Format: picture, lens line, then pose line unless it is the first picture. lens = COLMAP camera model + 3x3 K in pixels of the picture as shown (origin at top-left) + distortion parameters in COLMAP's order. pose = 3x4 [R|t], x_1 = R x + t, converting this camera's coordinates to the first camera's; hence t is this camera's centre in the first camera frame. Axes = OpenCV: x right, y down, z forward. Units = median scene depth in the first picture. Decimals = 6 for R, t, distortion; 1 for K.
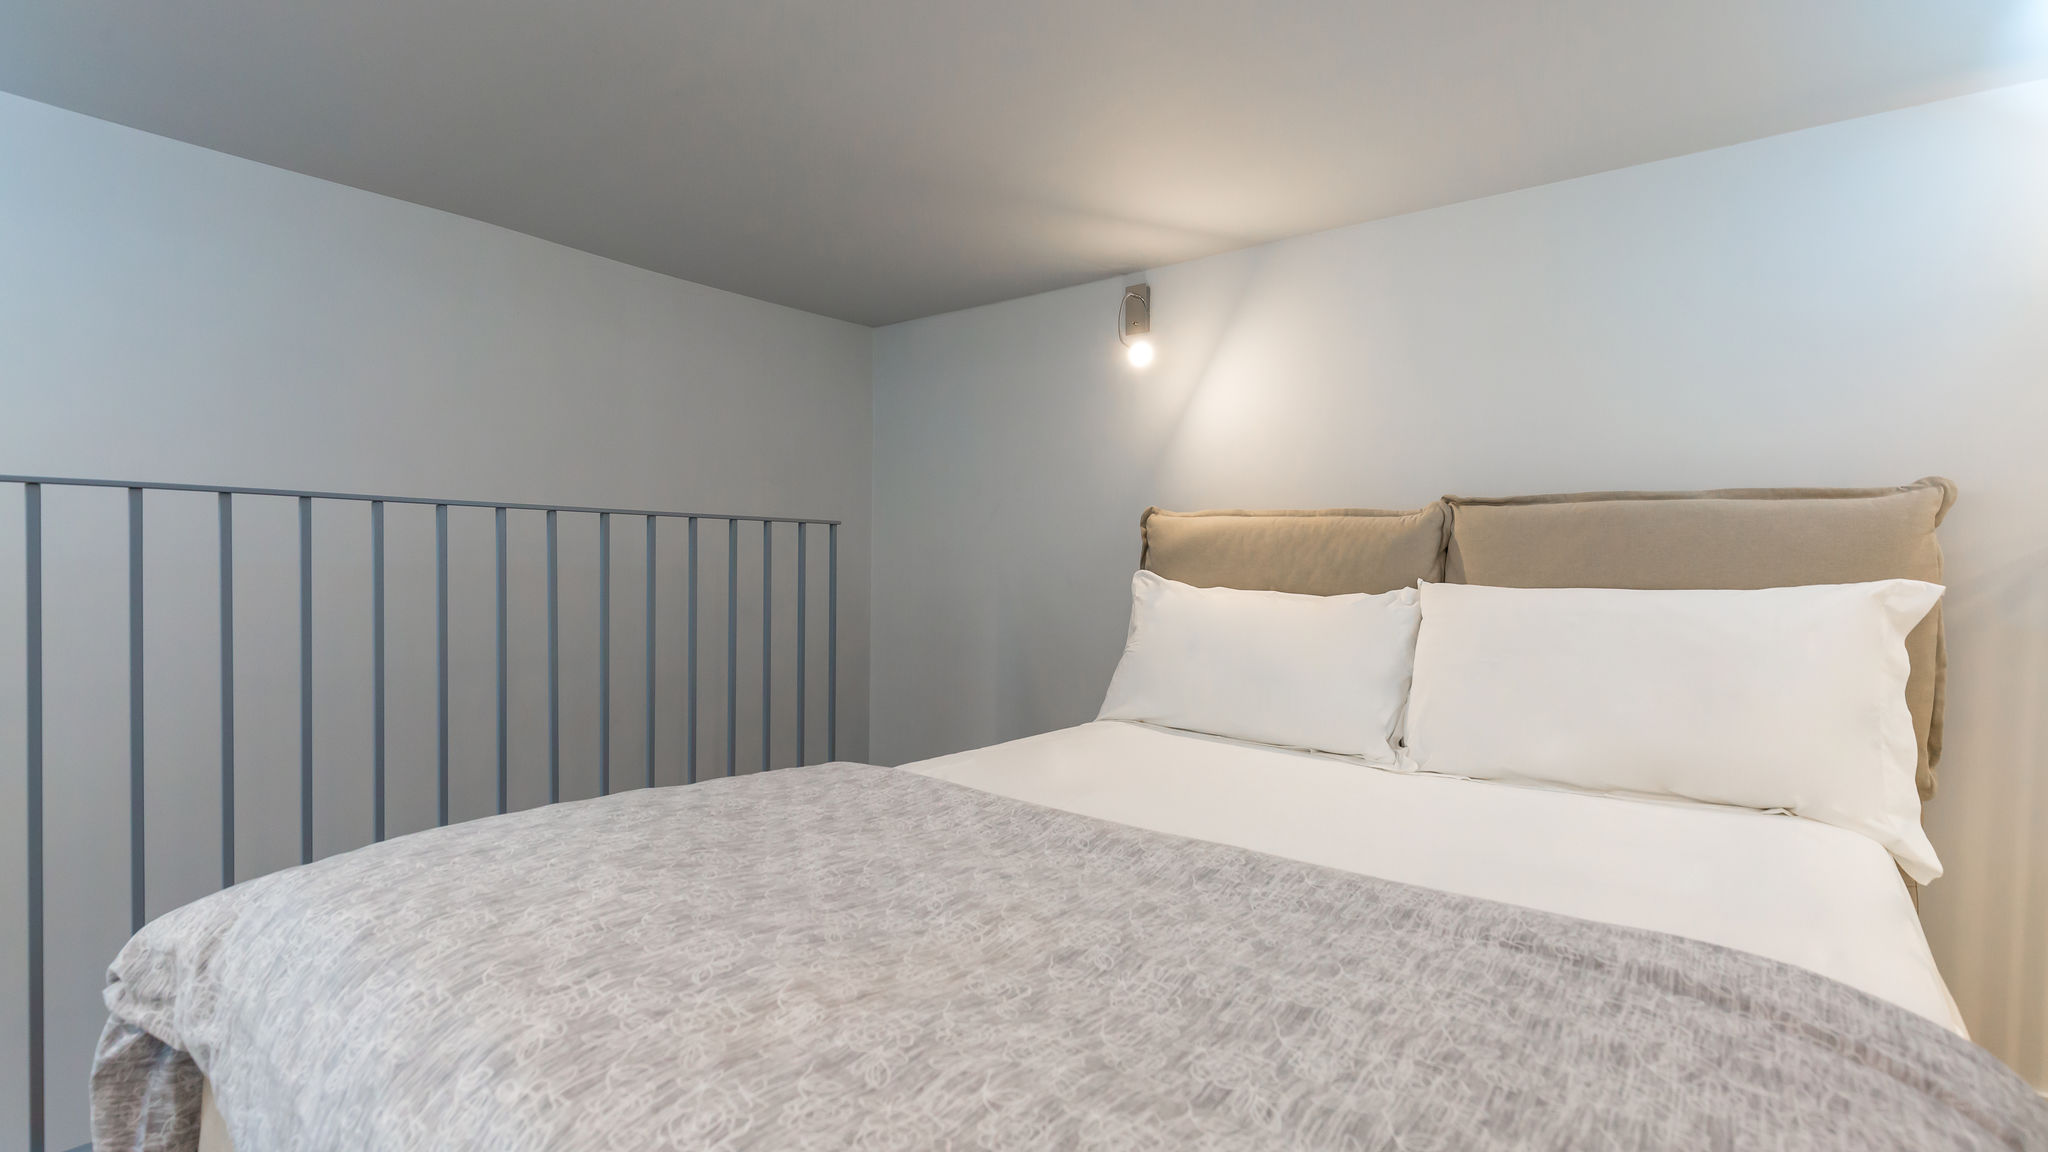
lens RADIAL K [[941.6, 0, 1024.0], [0, 941.6, 576.0], [0, 0, 1]] dist [0.021421, -0.010100]
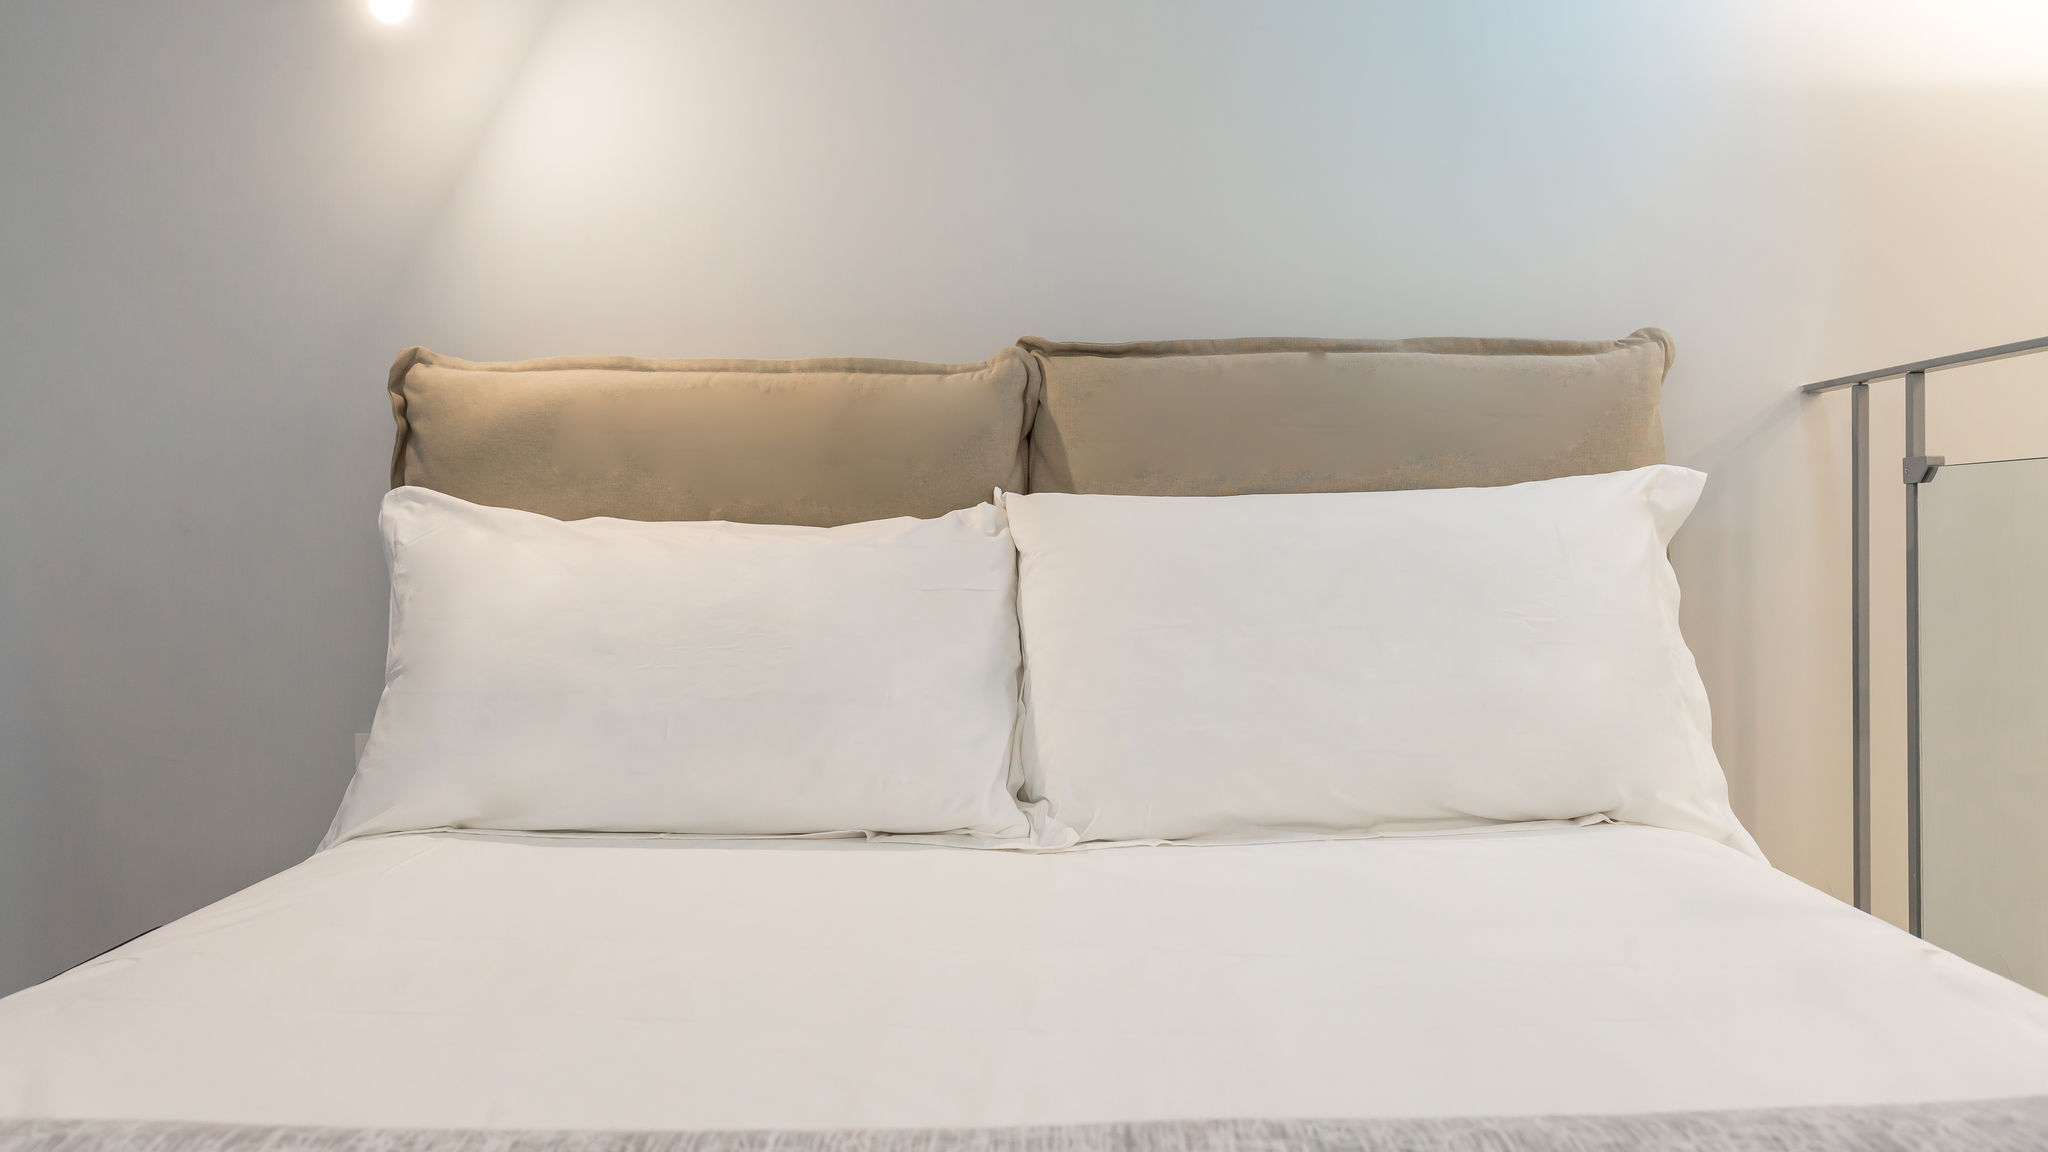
lens RADIAL K [[1357.0, 0, 1024.0], [0, 1357.0, 576.0], [0, 0, 1]] dist [0.001666, -0.000413]
pose [[0.779003, -0.049071, 0.625098, -0.062694], [0.029438, 0.998696, 0.041712, 0.022128], [-0.626329, -0.014092, 0.779431, 0.377592]]
